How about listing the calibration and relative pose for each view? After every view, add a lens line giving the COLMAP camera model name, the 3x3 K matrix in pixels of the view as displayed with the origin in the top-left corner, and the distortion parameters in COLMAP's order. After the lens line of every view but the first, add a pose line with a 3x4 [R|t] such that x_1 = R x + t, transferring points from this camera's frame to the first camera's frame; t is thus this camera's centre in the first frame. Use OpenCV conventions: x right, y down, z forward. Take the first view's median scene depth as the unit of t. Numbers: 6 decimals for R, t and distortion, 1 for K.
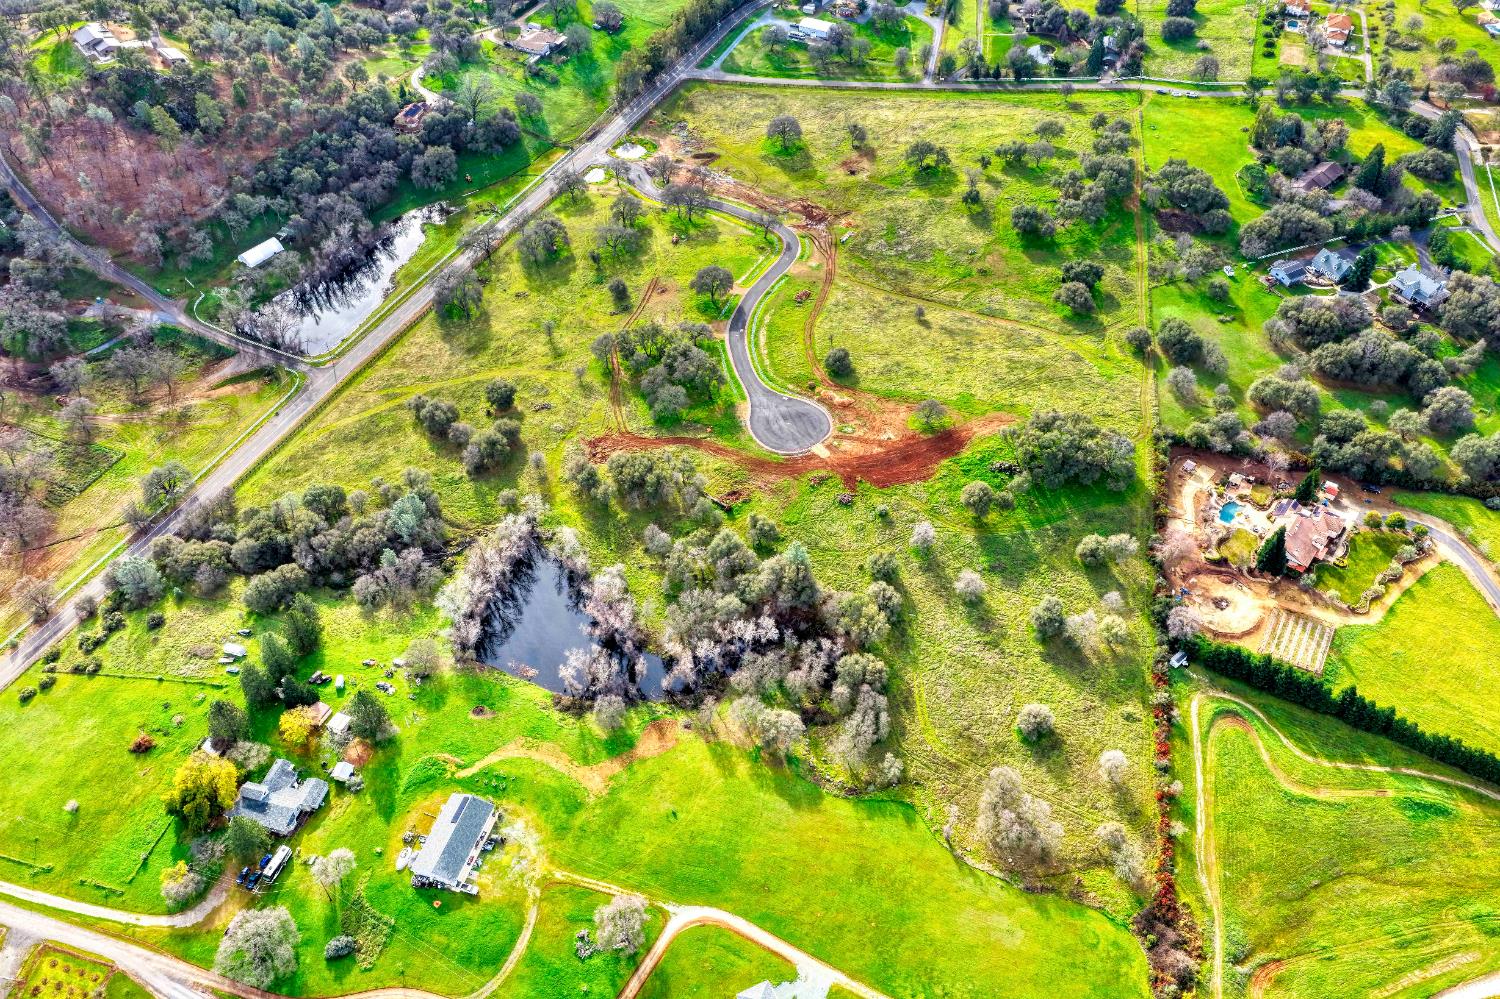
lens RADIAL K [[1242.9, 0, 751.8], [0, 1242.9, 508.3], [0, 0, 1]] dist [-0.020702, 0.053842]
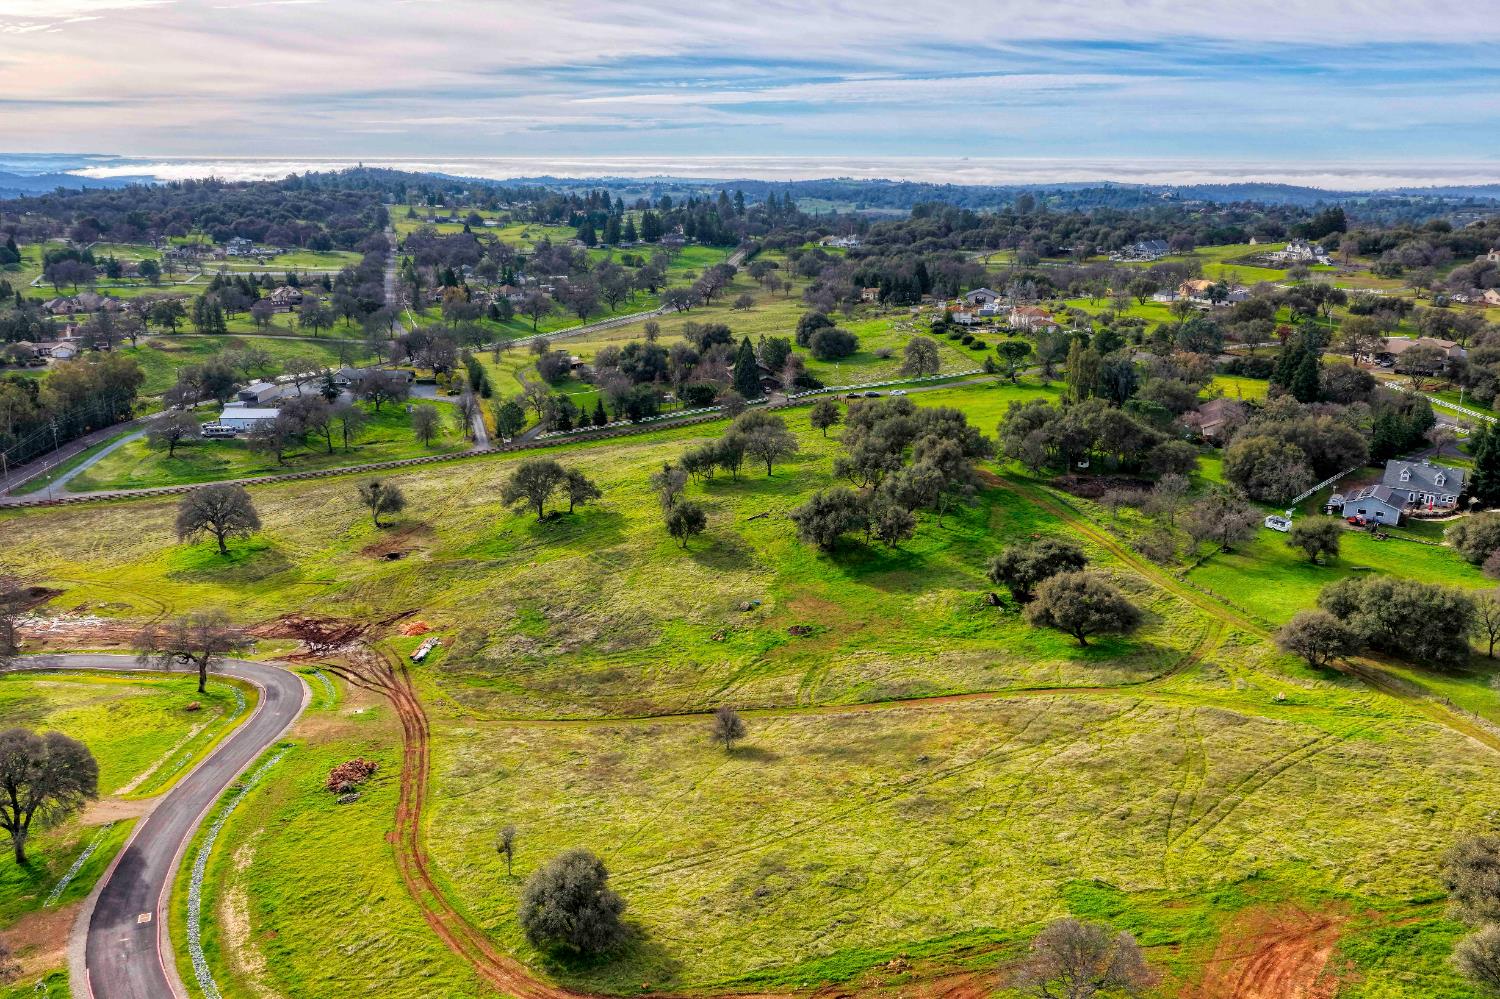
lens RADIAL K [[1242.9, 0, 751.8], [0, 1242.9, 508.3], [0, 0, 1]] dist [-0.020702, 0.053842]
pose [[0.889603, -0.121990, 0.440142, 0.000876], [0.322327, 0.850435, -0.415771, -0.061527], [-0.323592, 0.511741, 0.795870, 0.646380]]
